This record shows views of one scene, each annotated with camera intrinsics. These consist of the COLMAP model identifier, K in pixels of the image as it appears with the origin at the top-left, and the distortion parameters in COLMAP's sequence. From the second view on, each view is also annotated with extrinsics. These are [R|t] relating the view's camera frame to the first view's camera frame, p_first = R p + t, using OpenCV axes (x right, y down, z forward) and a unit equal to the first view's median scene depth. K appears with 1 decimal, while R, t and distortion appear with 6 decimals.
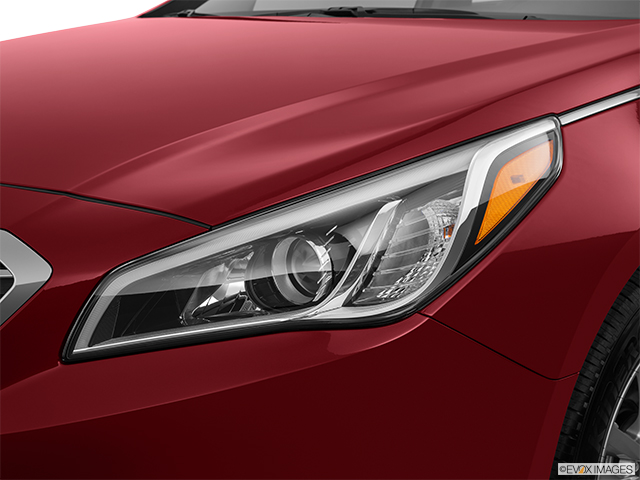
lens RADIAL K [[997.8, 0, 322.6], [0, 997.8, 239.8], [0, 0, 1]] dist [0.025393, 0.000000]
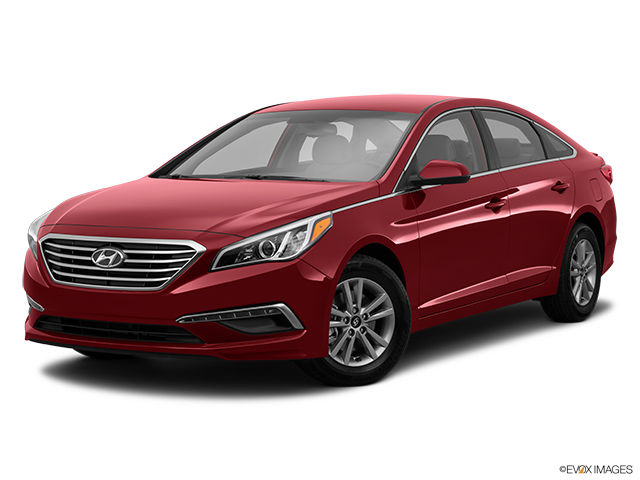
lens RADIAL K [[1291.1, 0, 321.6], [0, 1291.1, 241.9], [0, 0, 1]] dist [0.188842, 0.000000]
pose [[0.982419, -0.014060, 0.186161, -0.766103], [0.039860, 0.989964, -0.135585, 0.708664], [-0.182387, 0.140621, 0.973119, -4.023392]]
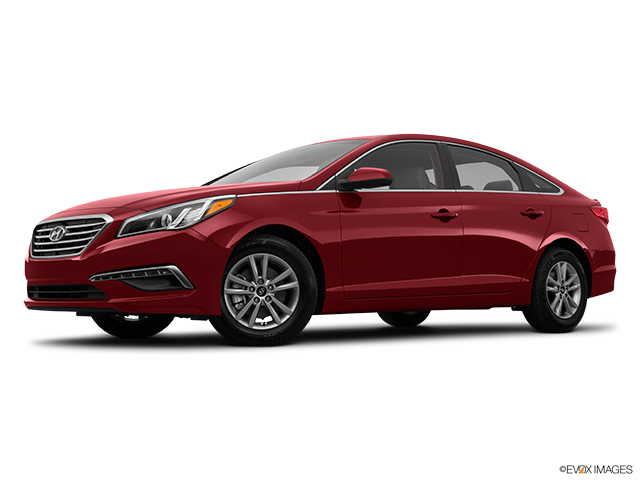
lens RADIAL K [[896.8, 0, 323.1], [0, 896.8, 241.3], [0, 0, 1]] dist [0.008680, 0.000000]
pose [[0.995615, -0.008780, -0.093136, 1.104954], [-0.016039, 0.964823, -0.262410, 1.224086], [0.092164, 0.262753, 0.960451, -2.958786]]
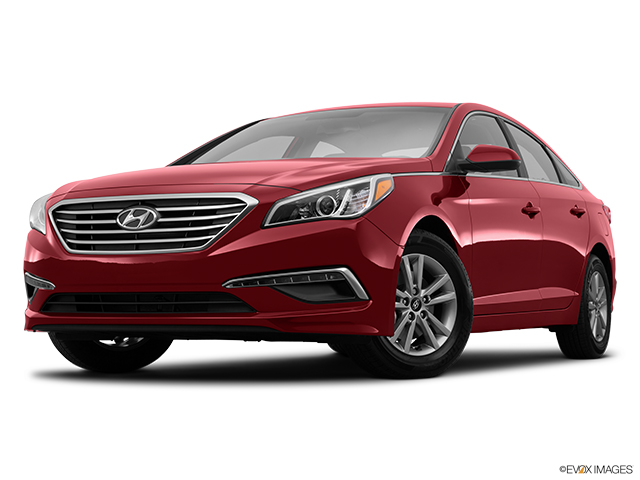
lens RADIAL K [[1193.5, 0, 314.0], [0, 1193.5, 237.3], [0, 0, 1]] dist [0.114843, 0.000000]
pose [[0.963103, 0.018912, 0.268469, -1.155723], [0.053234, 0.964433, -0.258910, 1.187271], [-0.263817, 0.263649, 0.927842, -2.723725]]
